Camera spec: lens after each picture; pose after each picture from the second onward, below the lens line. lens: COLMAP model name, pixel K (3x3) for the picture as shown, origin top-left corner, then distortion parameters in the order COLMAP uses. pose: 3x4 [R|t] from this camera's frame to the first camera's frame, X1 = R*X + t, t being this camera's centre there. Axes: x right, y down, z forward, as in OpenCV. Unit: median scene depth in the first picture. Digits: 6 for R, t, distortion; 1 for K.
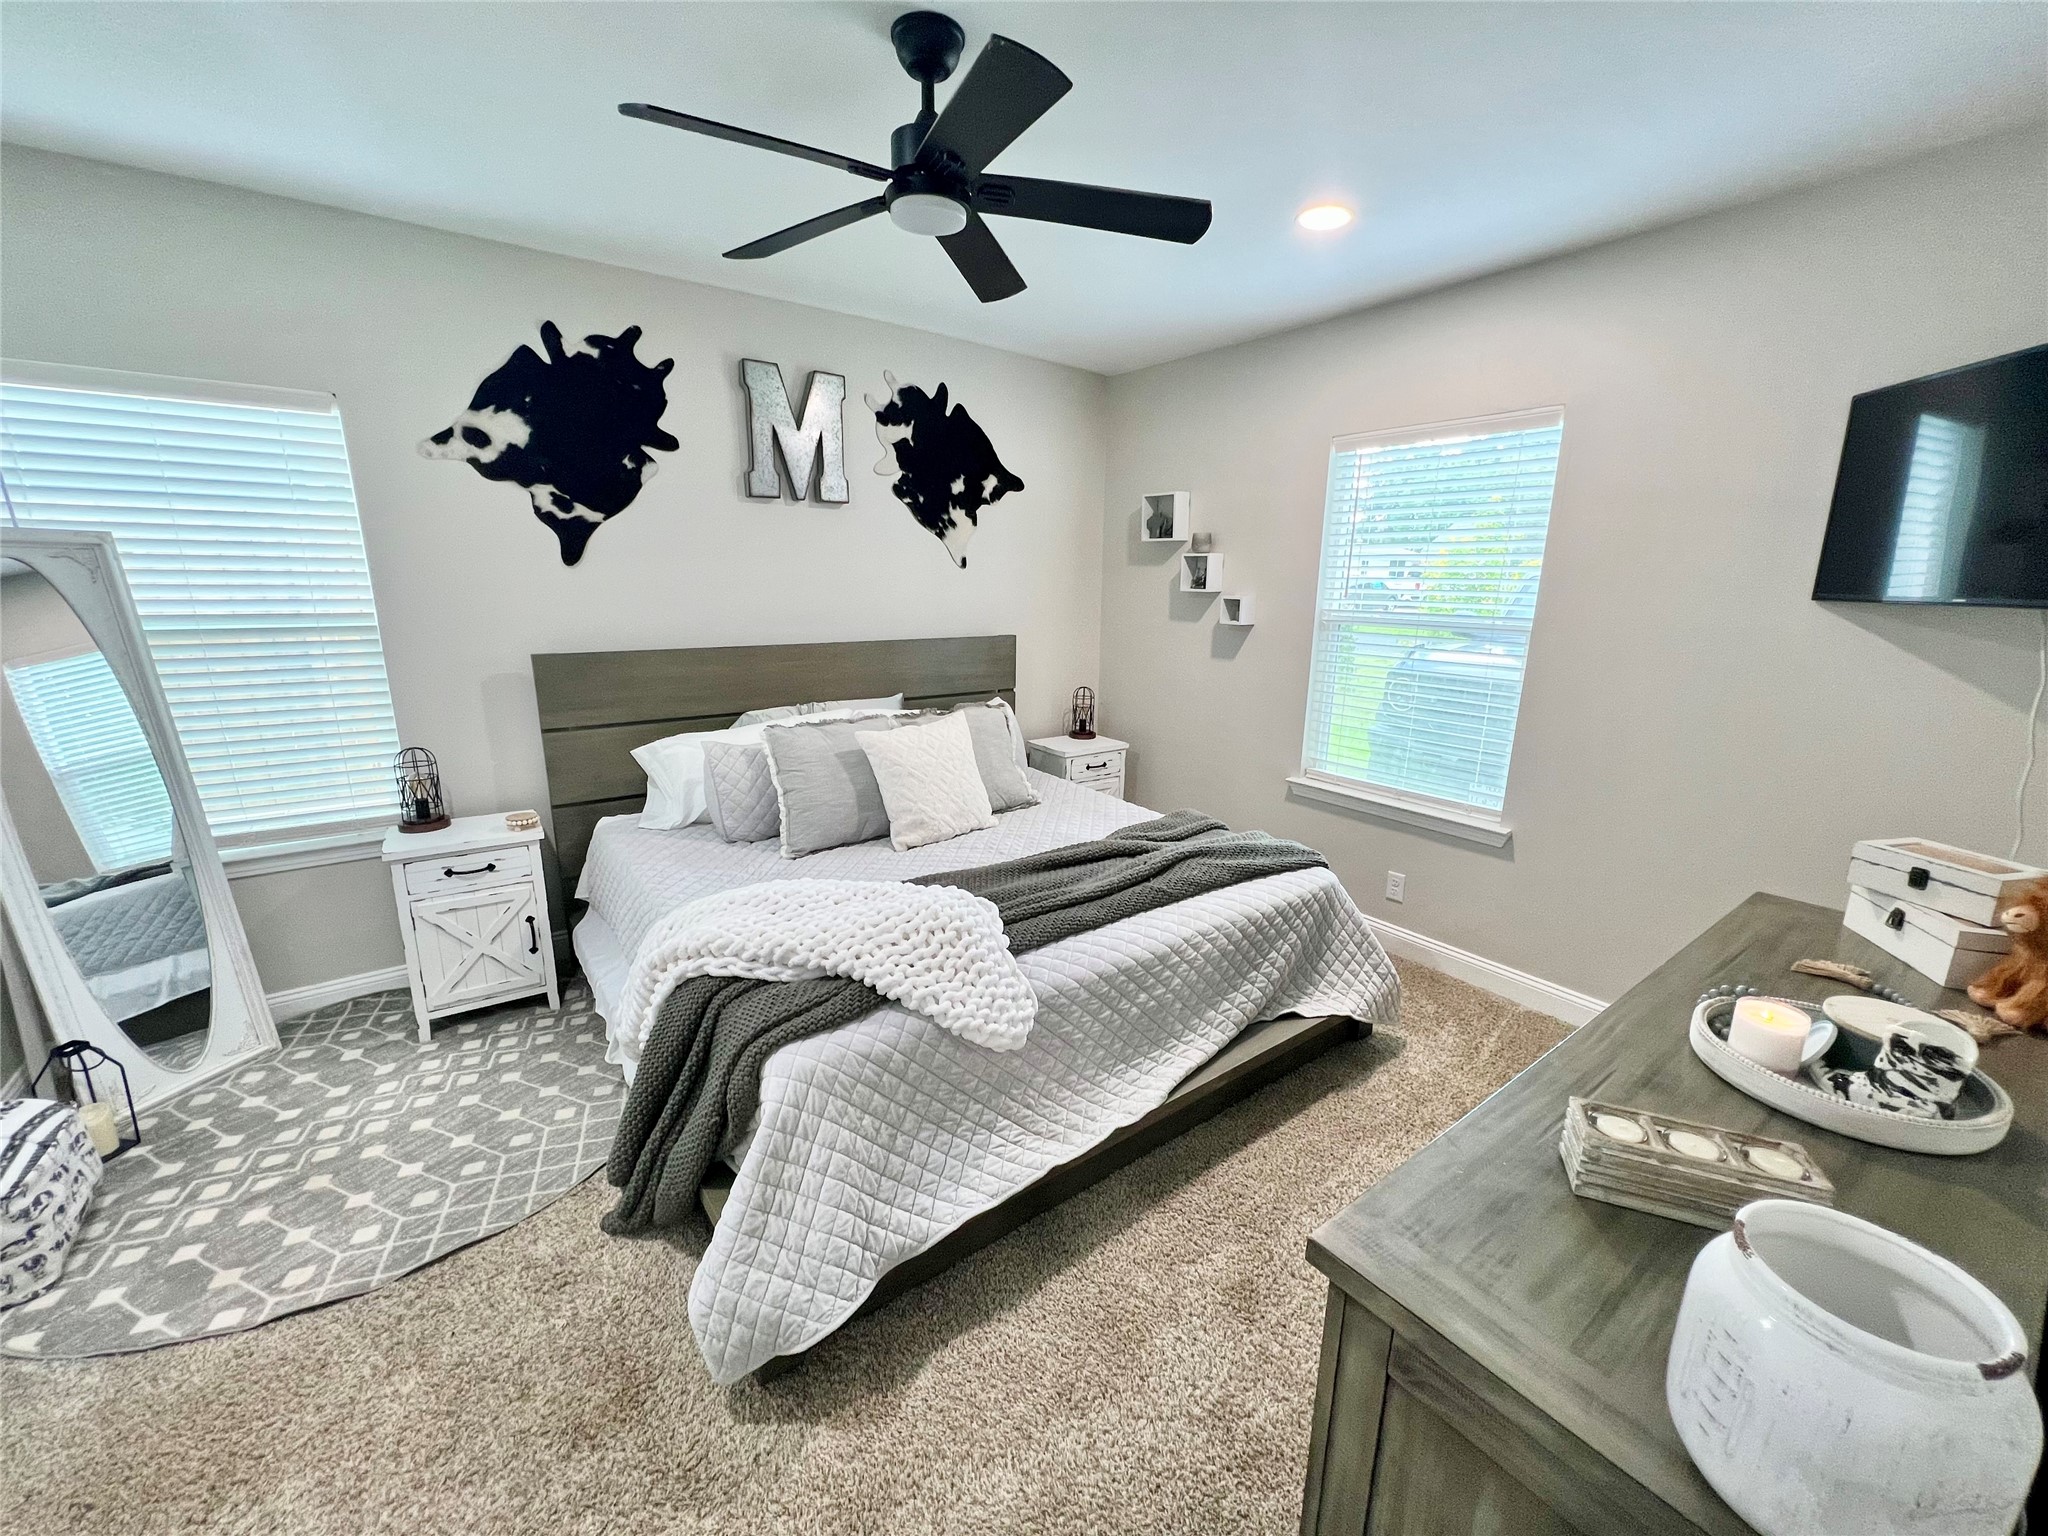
lens RADIAL K [[818.2, 0, 1026.4], [0, 818.2, 770.7], [0, 0, 1]] dist [-0.001360, -0.000404]
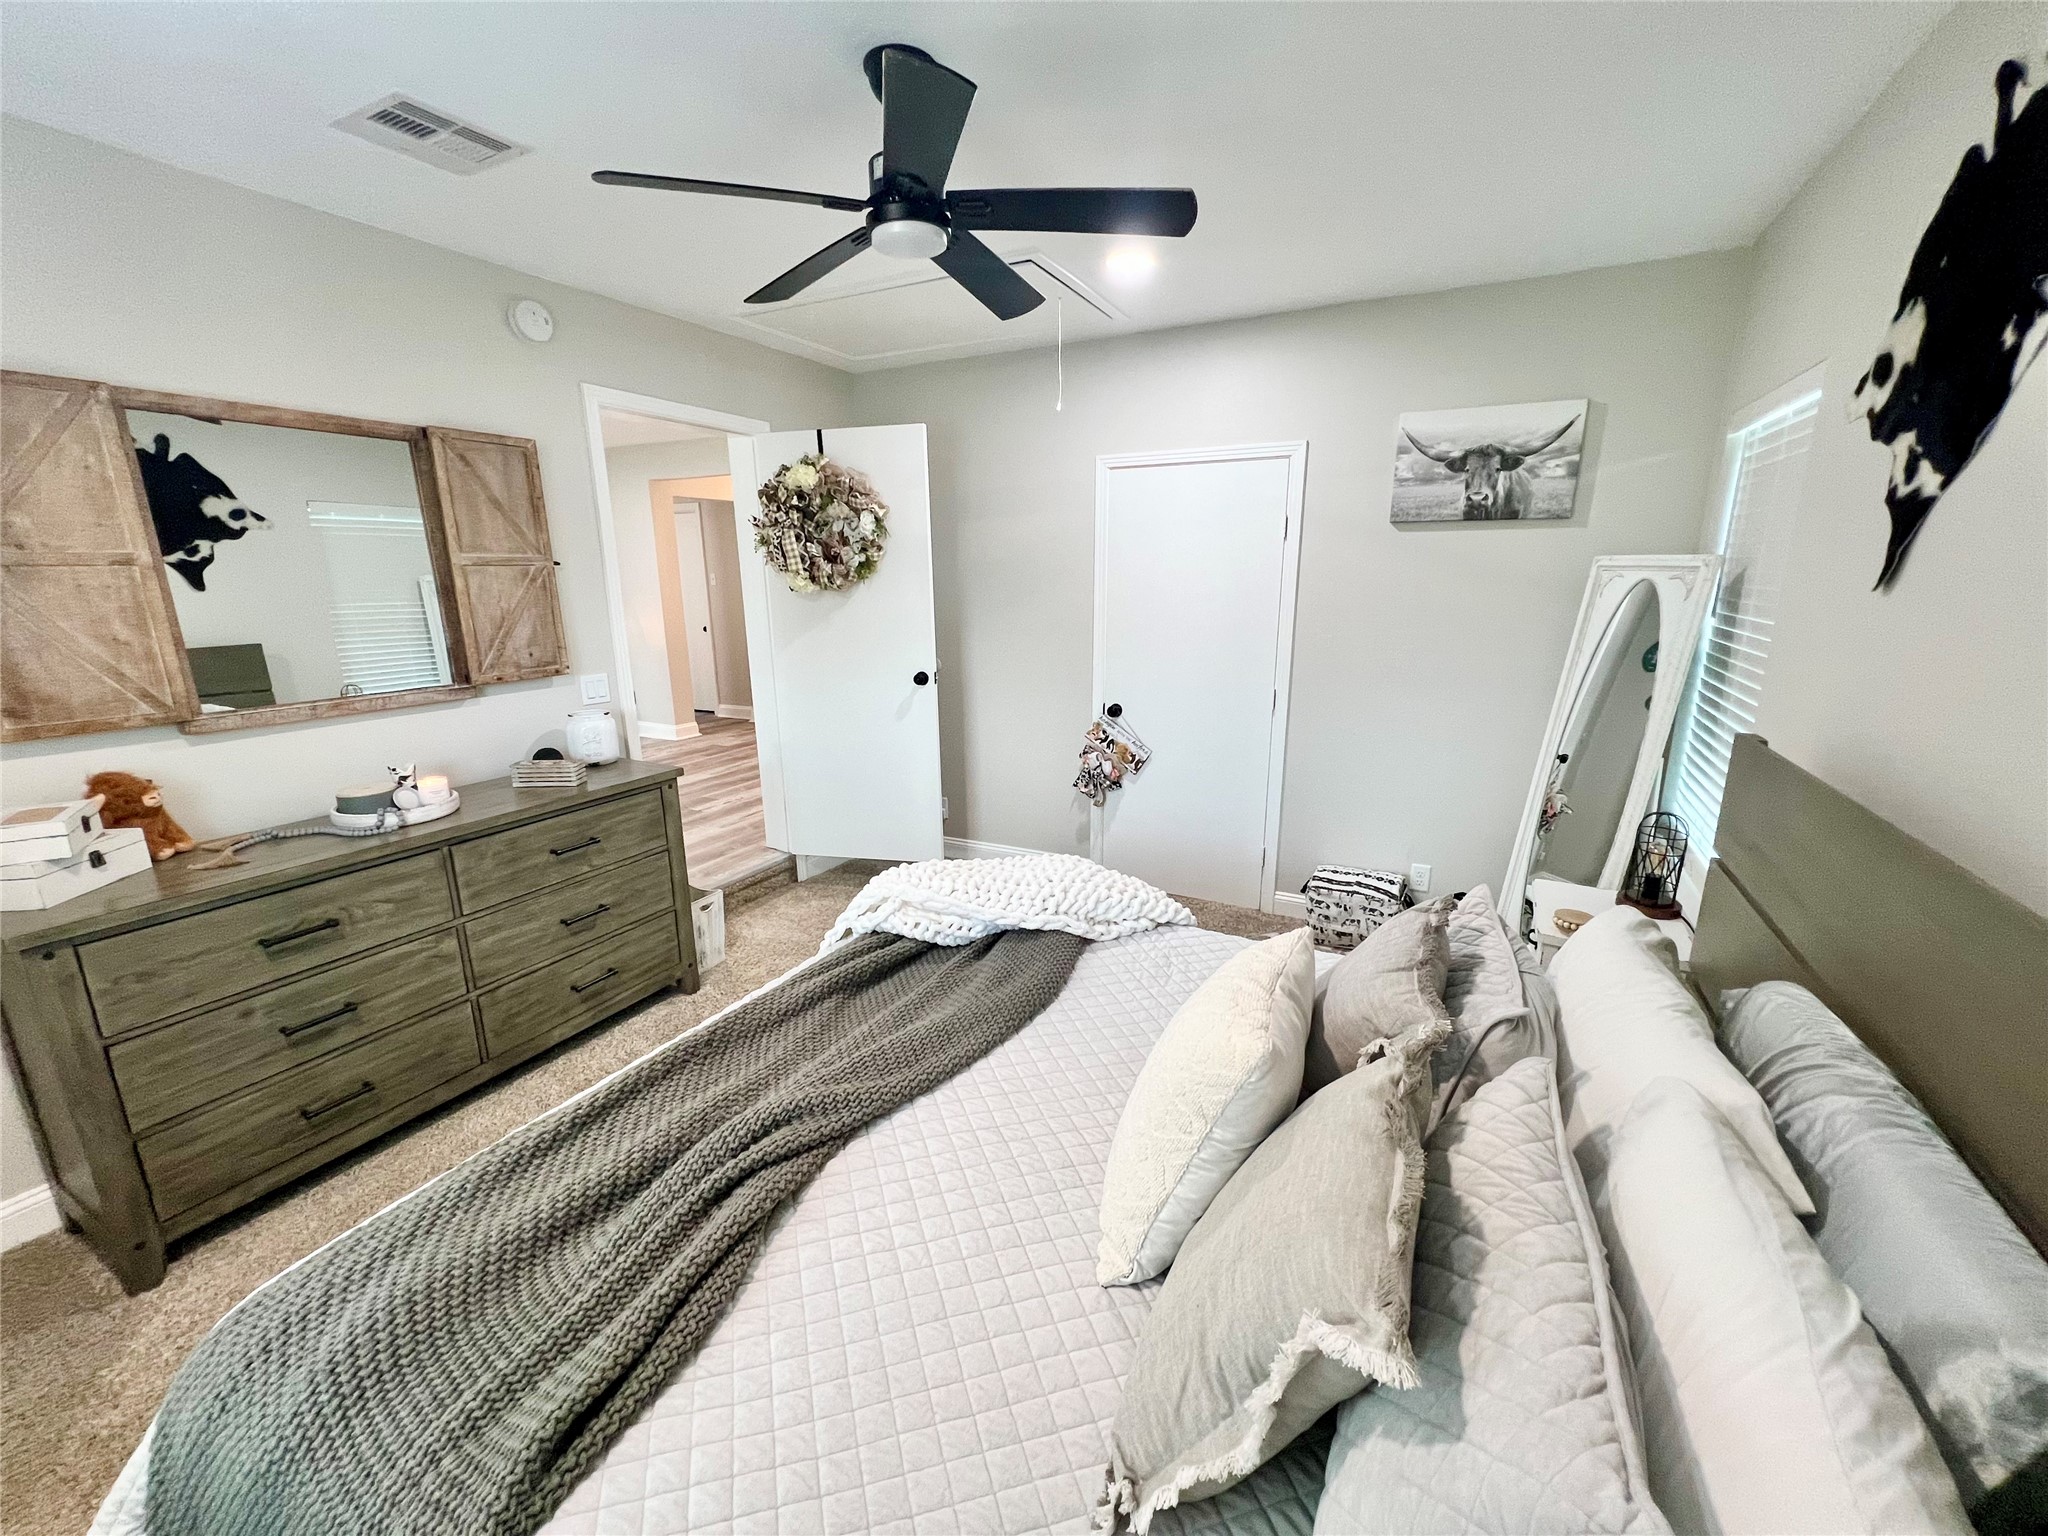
lens RADIAL K [[826.2, 0, 1020.9], [0, 826.2, 771.0], [0, 0, 1]] dist [-0.000755, -0.000082]
pose [[-0.903305, 0.094892, -0.418373, 0.240429], [-0.107803, 0.893728, 0.435464, -0.531783], [0.415234, 0.438459, -0.797079, 2.084147]]
